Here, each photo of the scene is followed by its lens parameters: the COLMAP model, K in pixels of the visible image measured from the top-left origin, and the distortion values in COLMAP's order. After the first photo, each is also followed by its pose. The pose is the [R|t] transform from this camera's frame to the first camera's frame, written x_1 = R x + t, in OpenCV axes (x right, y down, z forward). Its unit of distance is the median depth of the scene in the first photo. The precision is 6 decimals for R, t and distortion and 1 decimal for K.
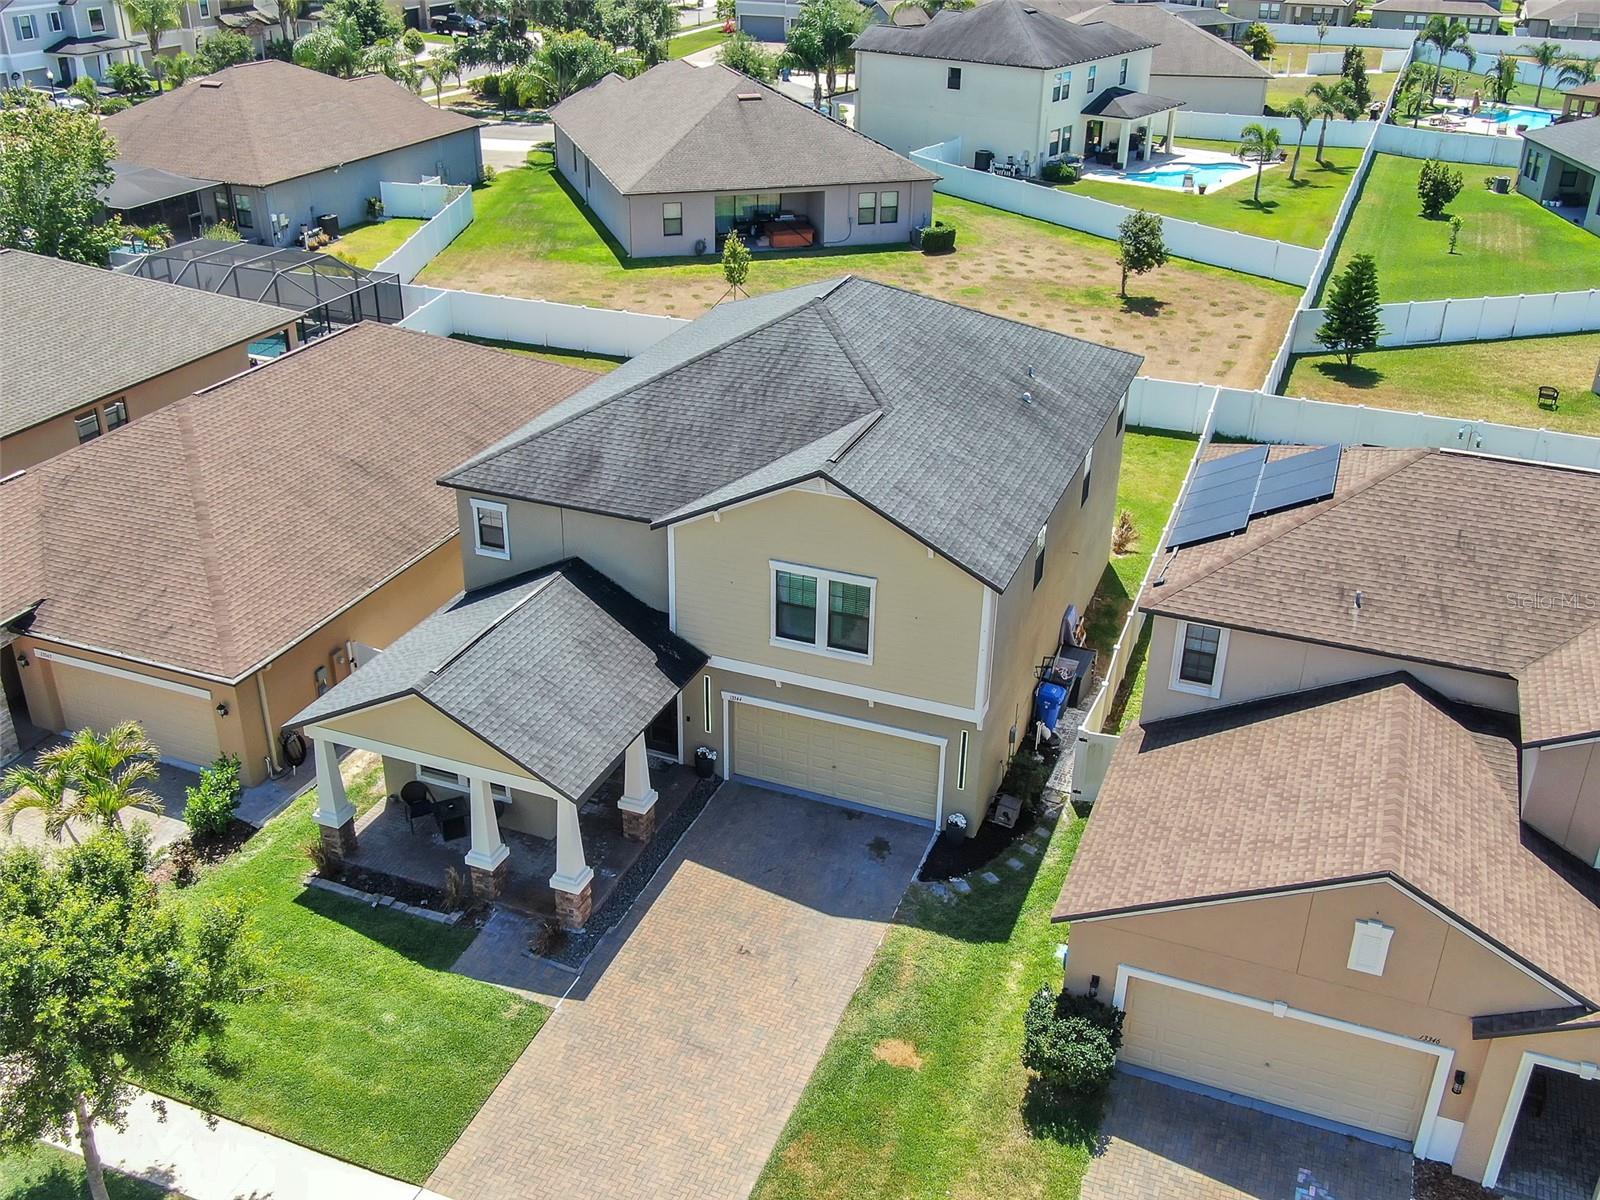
lens RADIAL K [[1477.7, 0, 800.0], [0, 1477.7, 600.0], [0, 0, 1]] dist [0.007562, 0.000578]
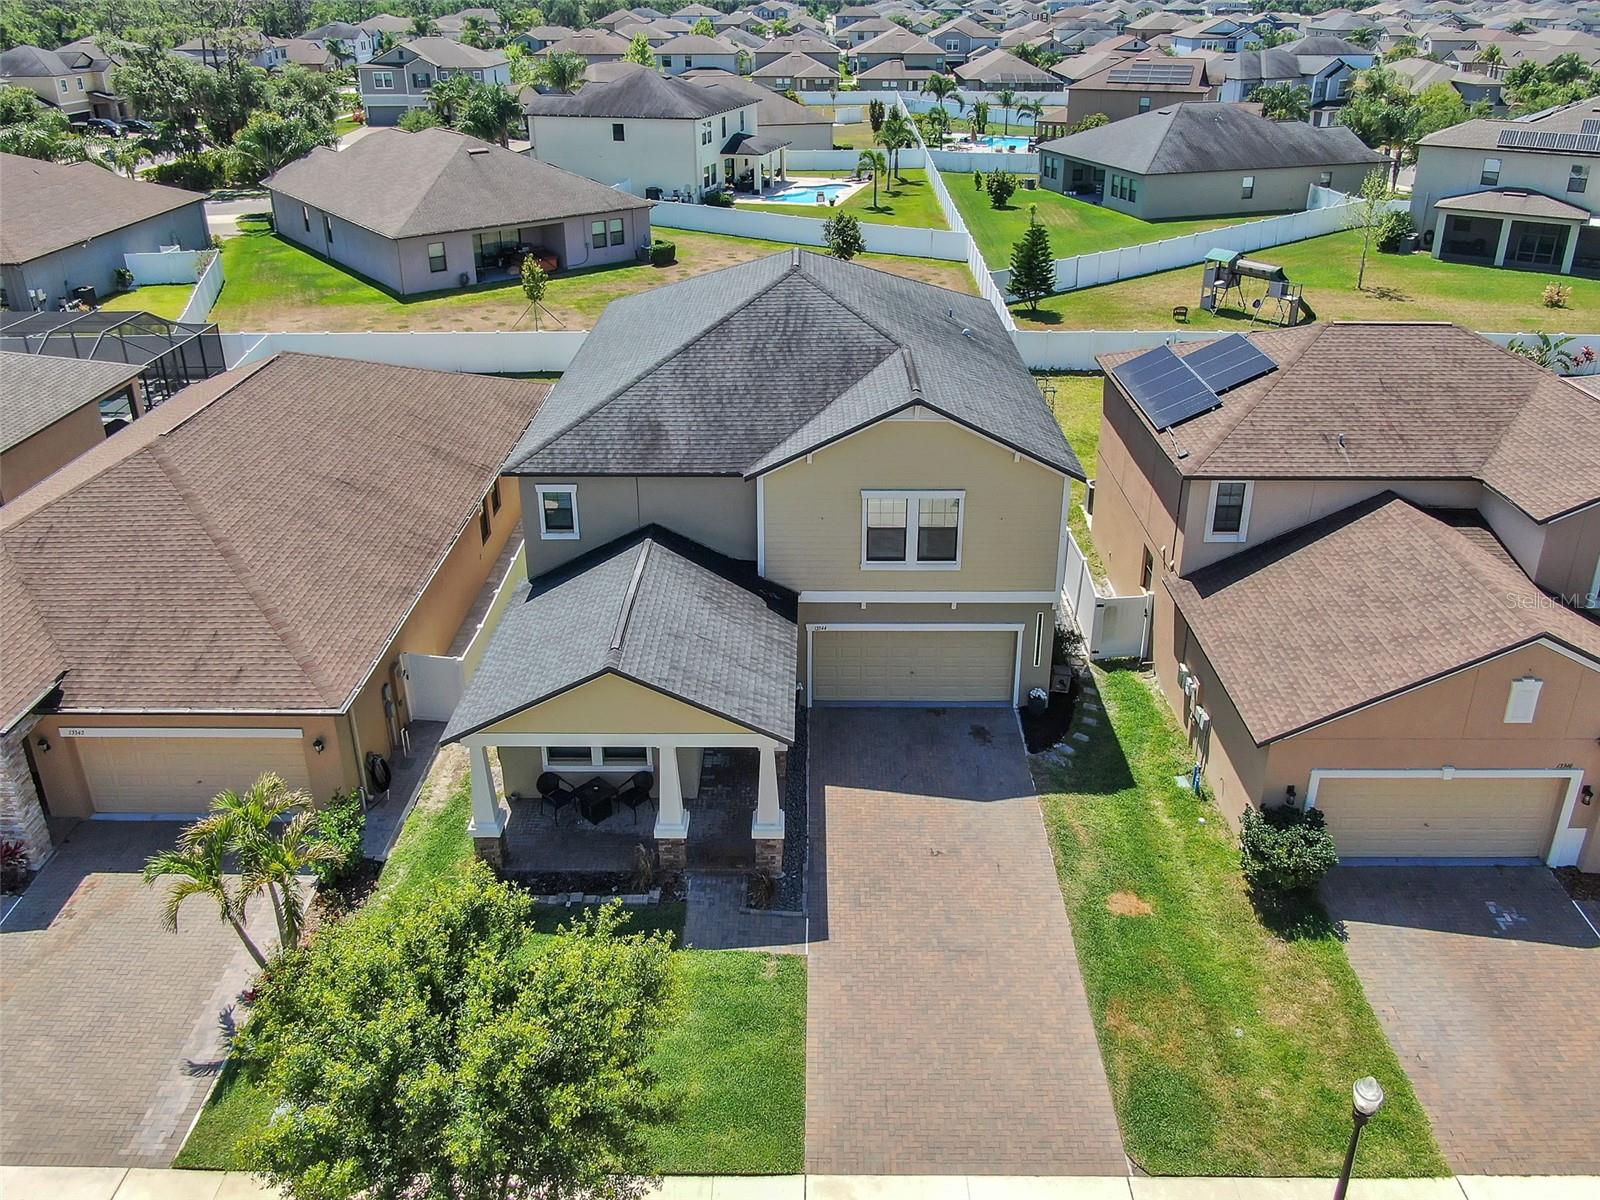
lens RADIAL K [[1185.5, 0, 803.5], [0, 1185.5, 463.4], [0, 0, 1]] dist [-0.011756, 0.000885]
pose [[0.933403, -0.149296, 0.326297, -0.304054], [0.177217, 0.982496, -0.057408, -0.003817], [-0.312015, 0.111410, 0.943522, 0.167905]]
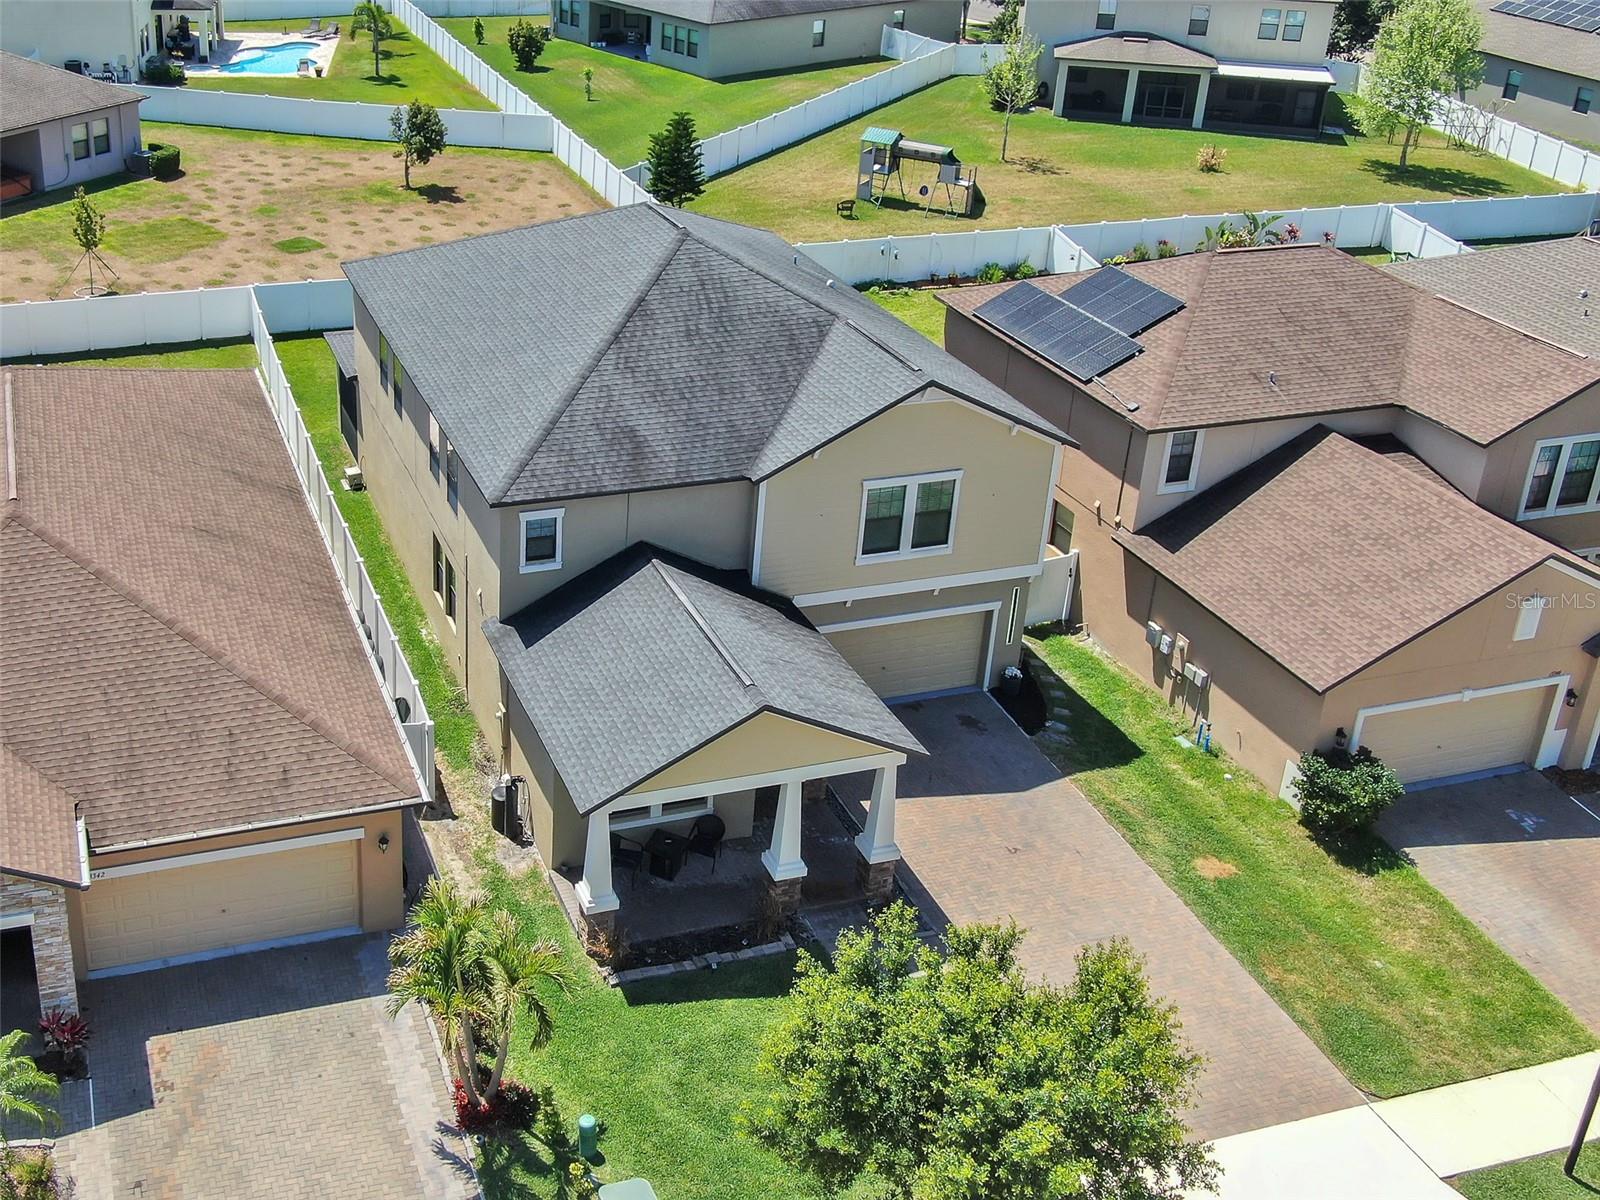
lens RADIAL K [[1647.2, 0, 473.2], [0, 1647.2, 384.2], [0, 0, 1]] dist [0.004276, -0.005484]
pose [[0.801898, -0.231730, 0.550692, -0.748283], [0.272223, 0.962197, 0.008489, -0.154323], [-0.531841, 0.143104, 0.834666, 0.170019]]
